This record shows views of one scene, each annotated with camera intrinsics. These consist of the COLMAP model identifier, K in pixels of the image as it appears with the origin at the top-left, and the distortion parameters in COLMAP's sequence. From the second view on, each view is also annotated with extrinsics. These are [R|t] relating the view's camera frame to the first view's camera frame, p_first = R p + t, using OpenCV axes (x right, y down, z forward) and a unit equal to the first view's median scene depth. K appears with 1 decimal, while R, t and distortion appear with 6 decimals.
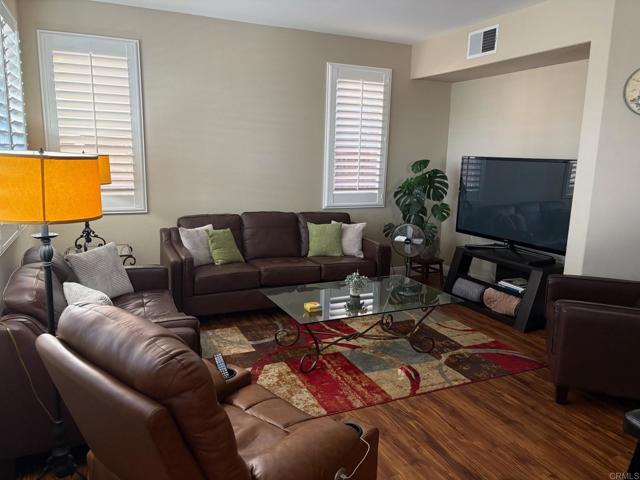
lens RADIAL K [[484.7, 0, 318.0], [0, 484.7, 241.3], [0, 0, 1]] dist [0.023214, -0.018561]
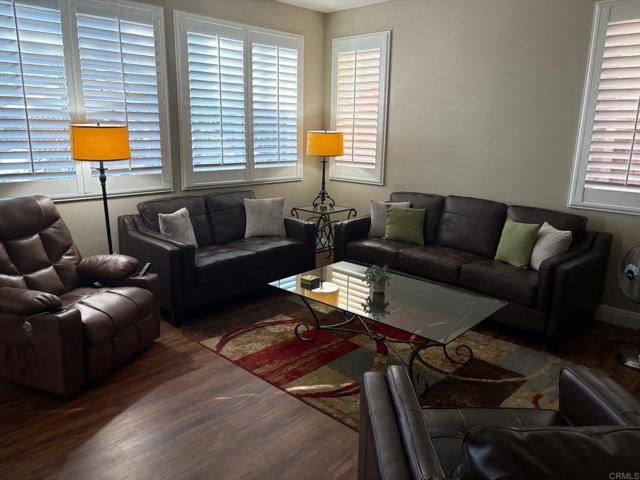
lens RADIAL K [[484.7, 0, 321.7], [0, 484.7, 241.4], [0, 0, 1]] dist [0.023214, -0.018561]
pose [[0.376953, 0.192558, -0.905996, 0.615275], [-0.176585, 0.975151, 0.133786, -0.055308], [0.909244, 0.109554, 0.401589, 0.417116]]
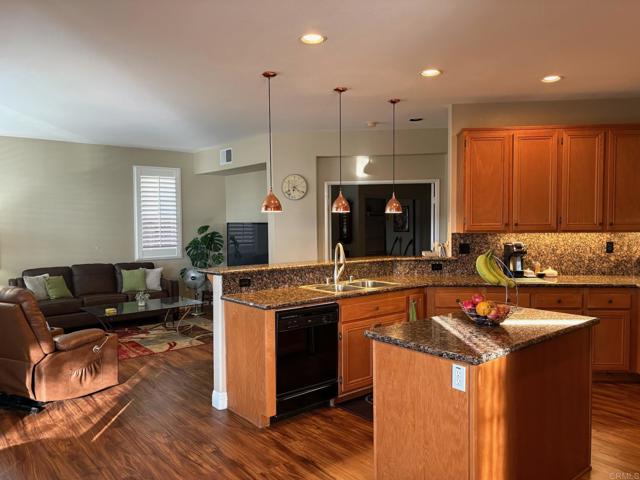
lens RADIAL K [[484.7, 0, 325.5], [0, 484.7, 241.1], [0, 0, 1]] dist [0.023214, -0.018561]
pose [[0.960514, -0.046223, 0.274365, 0.181770], [0.083986, 0.988273, -0.127525, 0.122131], [-0.265253, 0.145532, 0.953132, -0.629865]]
